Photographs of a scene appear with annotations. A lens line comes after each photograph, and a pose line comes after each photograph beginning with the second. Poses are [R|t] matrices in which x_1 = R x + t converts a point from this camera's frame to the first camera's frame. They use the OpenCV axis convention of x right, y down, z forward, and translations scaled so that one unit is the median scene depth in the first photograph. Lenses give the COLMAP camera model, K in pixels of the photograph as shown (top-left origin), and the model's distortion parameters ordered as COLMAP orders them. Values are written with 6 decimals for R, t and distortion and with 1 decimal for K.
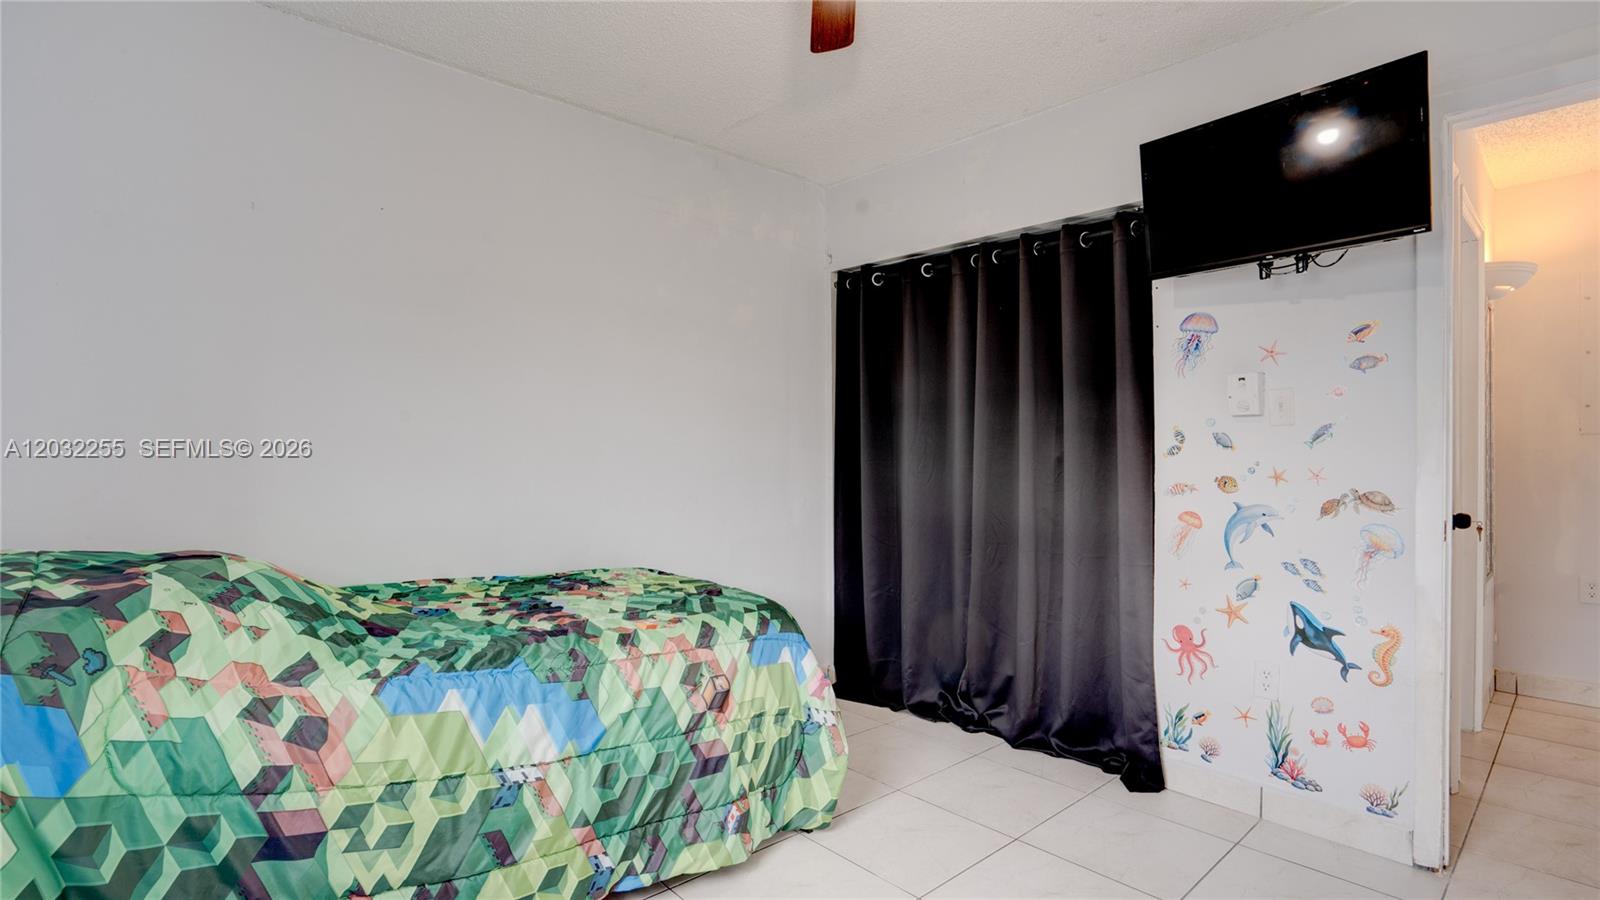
lens RADIAL K [[724.0, 0, 800.0], [0, 724.0, 450.0], [0, 0, 1]] dist [0.002905, 0.000688]
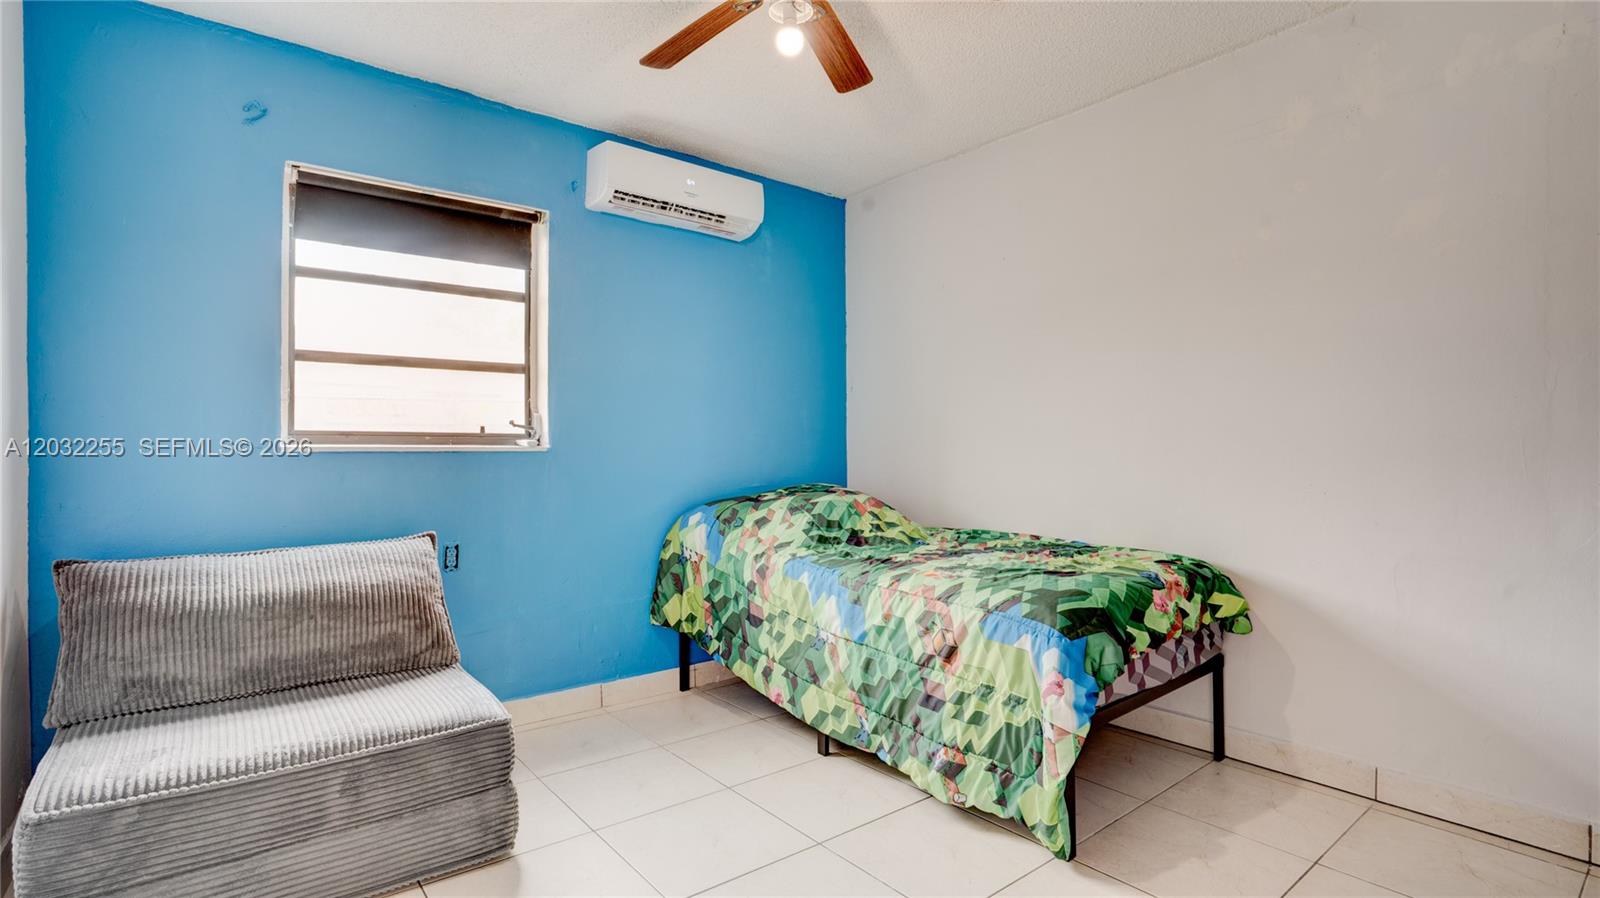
lens RADIAL K [[724.0, 0, 800.0], [0, 724.0, 449.0], [0, 0, 1]] dist [0.002905, 0.000688]
pose [[-0.000960, -0.007974, -0.999968, 1.091475], [0.025198, 0.999651, -0.007995, 0.040575], [0.999682, -0.025204, -0.000758, 0.851913]]
